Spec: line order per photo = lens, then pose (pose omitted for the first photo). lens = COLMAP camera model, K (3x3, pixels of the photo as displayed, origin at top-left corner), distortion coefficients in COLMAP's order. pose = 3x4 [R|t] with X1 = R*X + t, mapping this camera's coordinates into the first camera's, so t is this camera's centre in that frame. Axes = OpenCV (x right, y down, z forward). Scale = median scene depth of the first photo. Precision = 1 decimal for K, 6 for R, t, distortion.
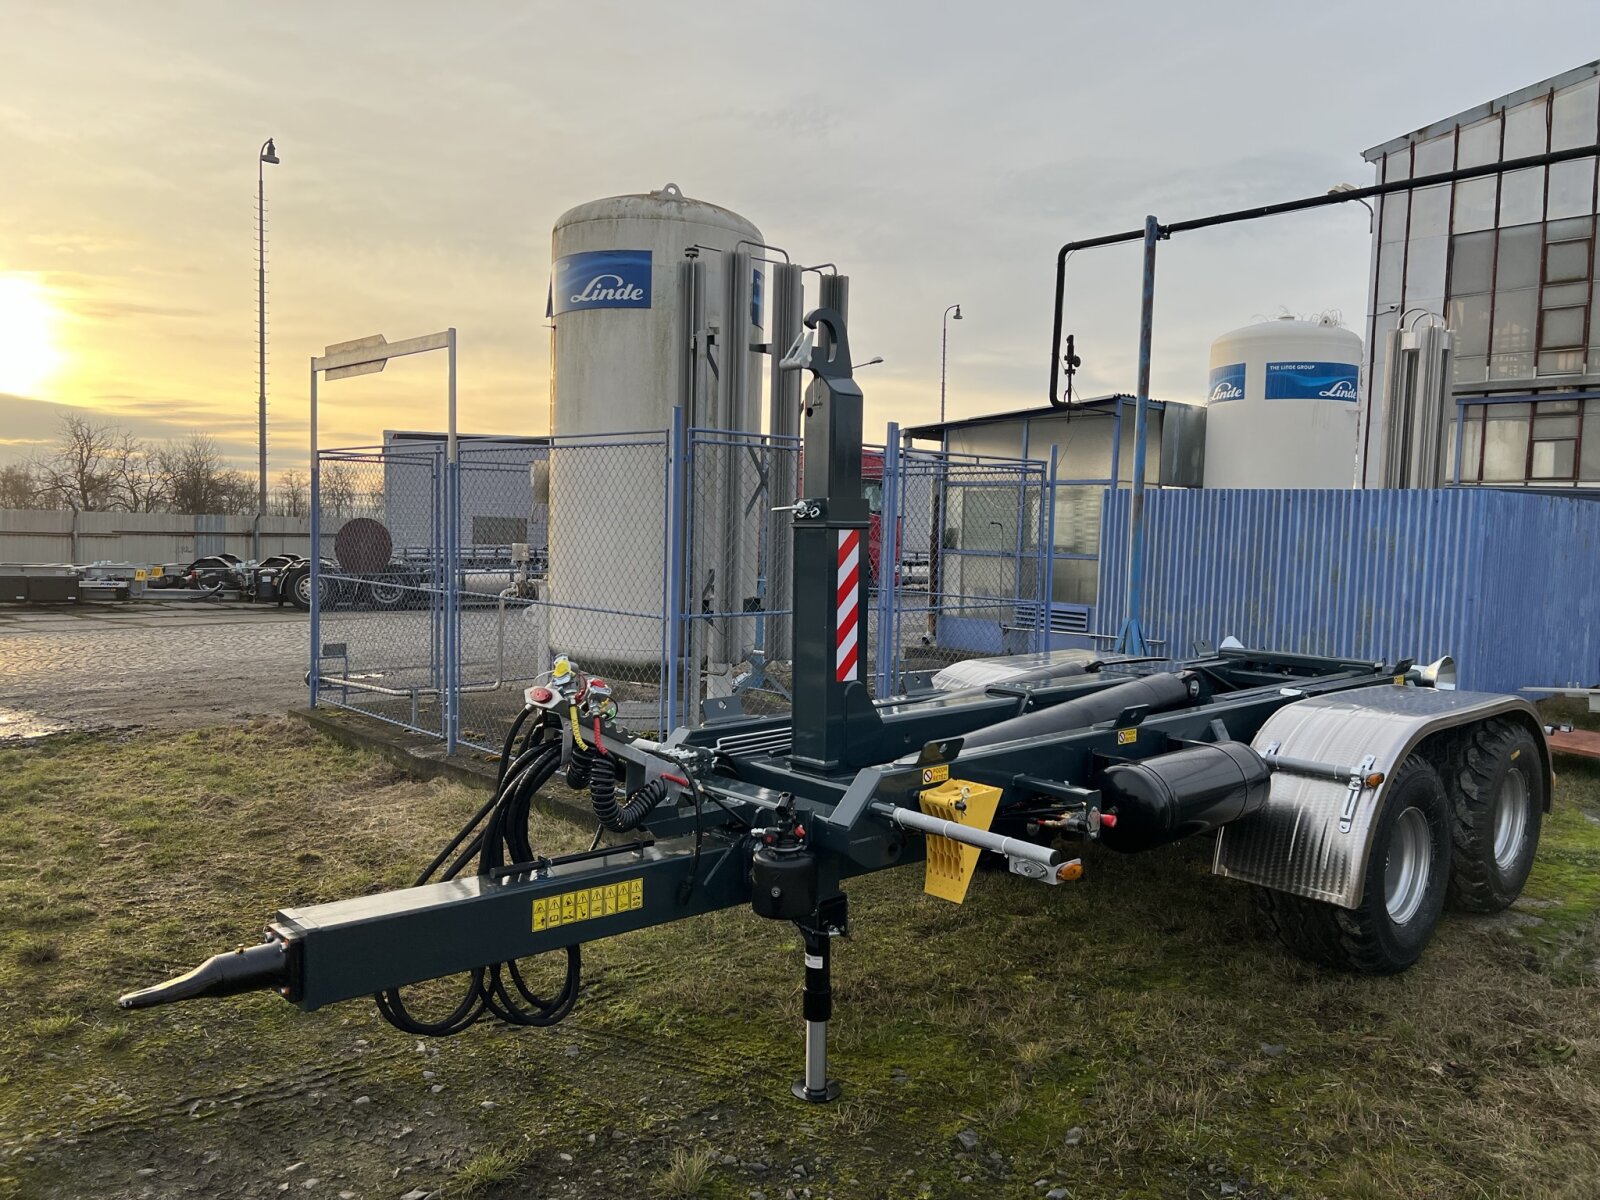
lens RADIAL K [[1203.6, 0, 800.0], [0, 1203.6, 600.0], [0, 0, 1]] dist [0.041191, -0.039239]
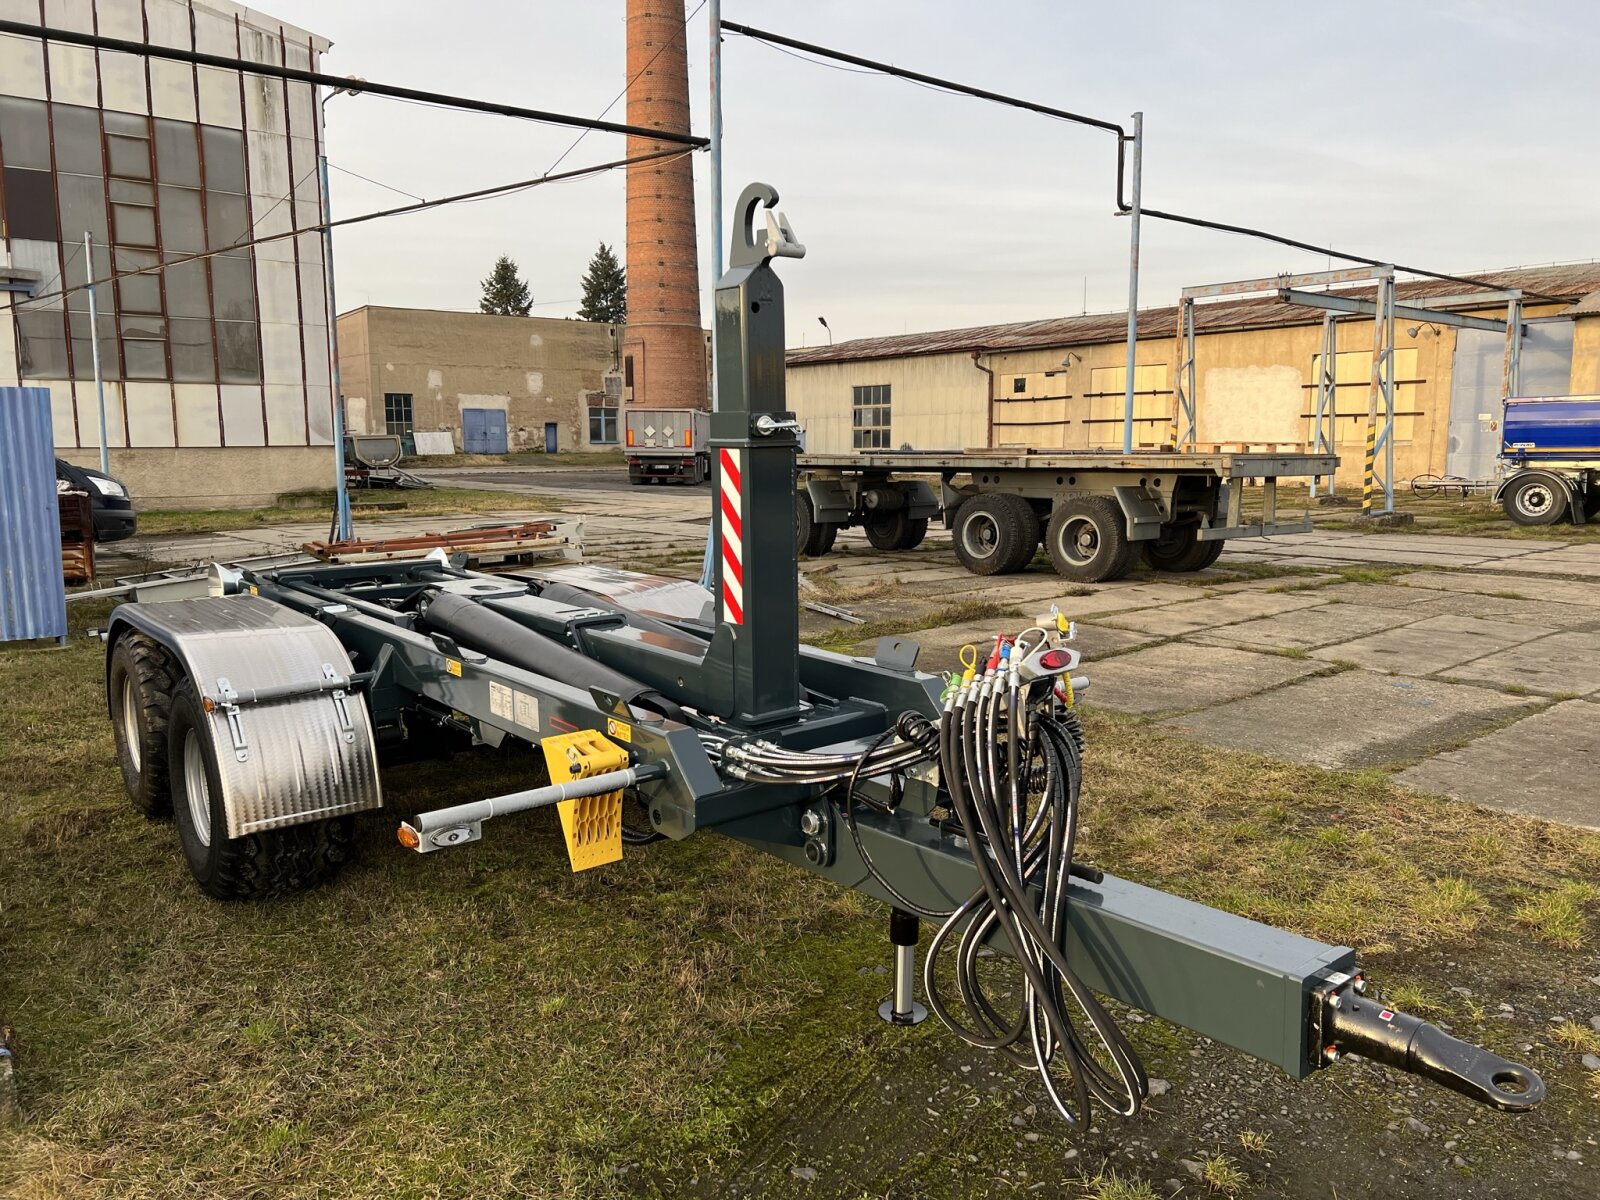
lens RADIAL K [[1196.6, 0, 807.4], [0, 1196.6, 630.6], [0, 0, 1]] dist [0.043151, -0.055188]
pose [[0.041199, -0.181241, 0.982575, -0.325847], [0.069236, 0.981564, 0.178151, -0.030585], [-0.996749, 0.060690, 0.052988, 0.354236]]
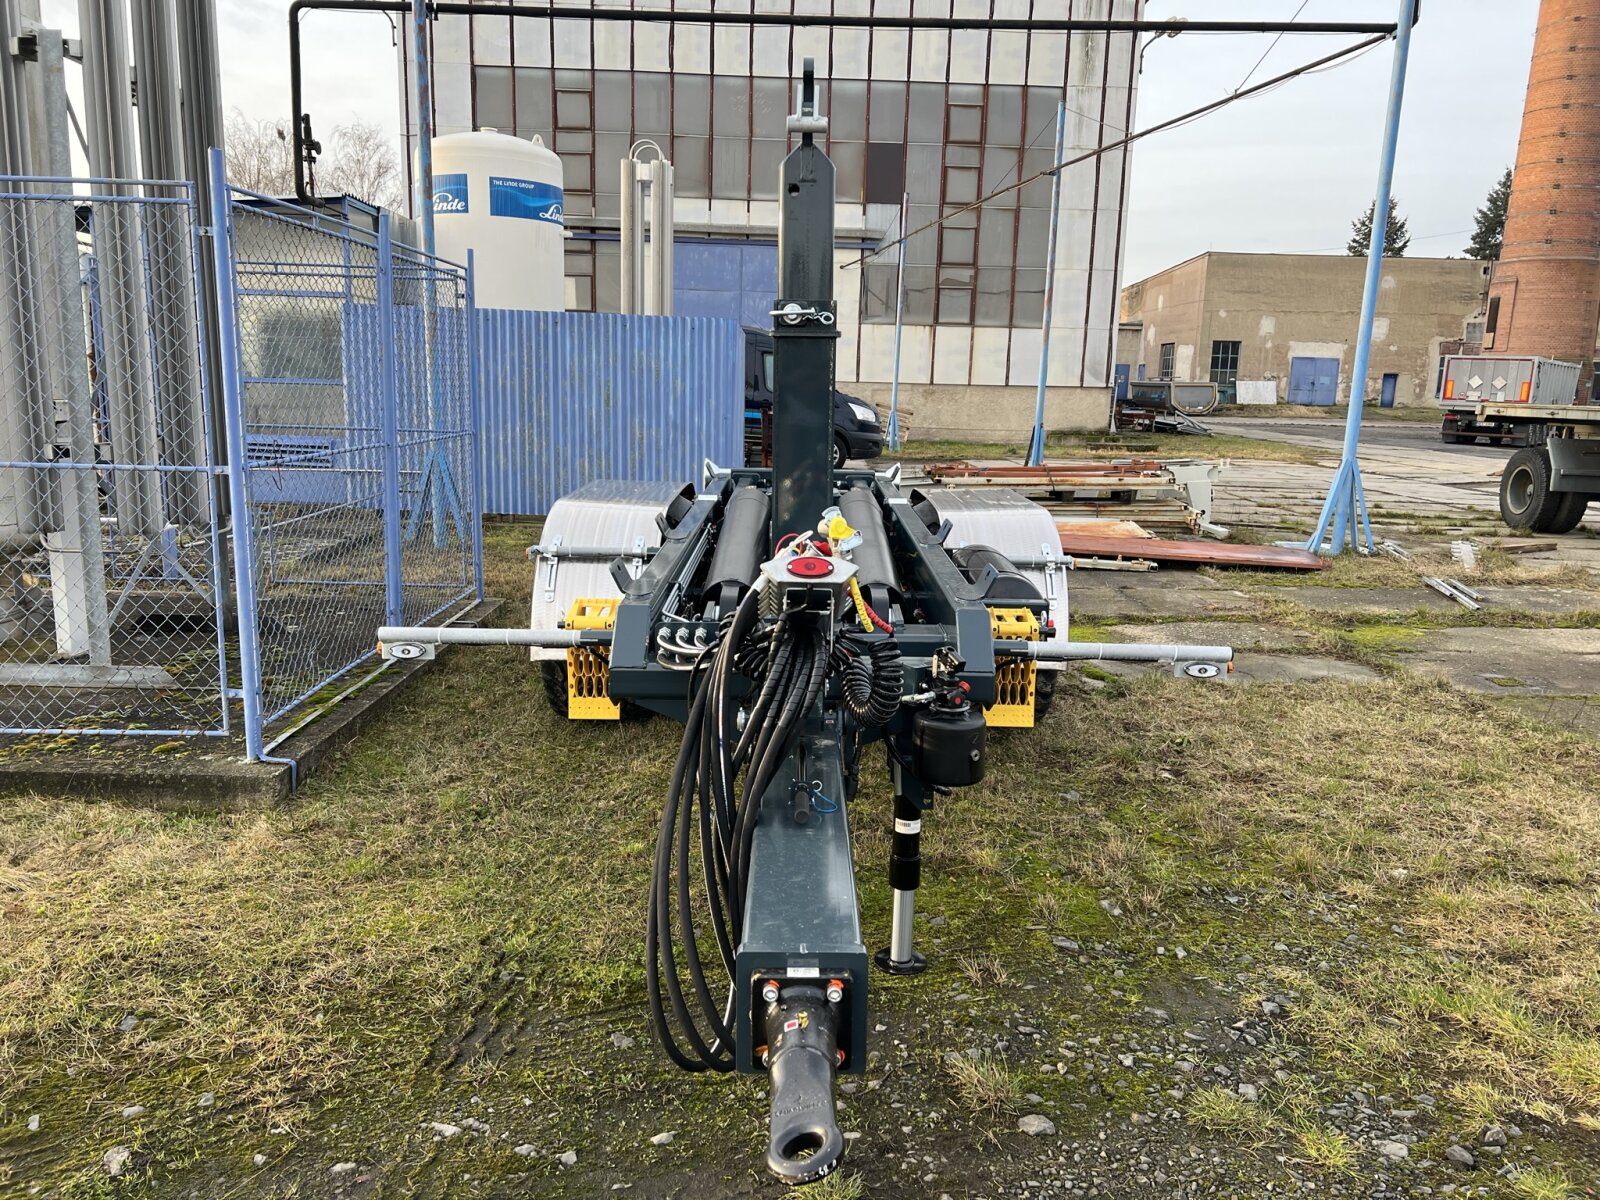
lens RADIAL K [[1202.5, 0, 809.1], [0, 1202.5, 611.5], [0, 0, 1]] dist [0.043031, -0.046273]
pose [[0.662609, -0.145936, 0.734610, -0.241445], [0.035058, 0.985801, 0.164215, -0.003851], [-0.748145, -0.083057, 0.658317, 0.170115]]
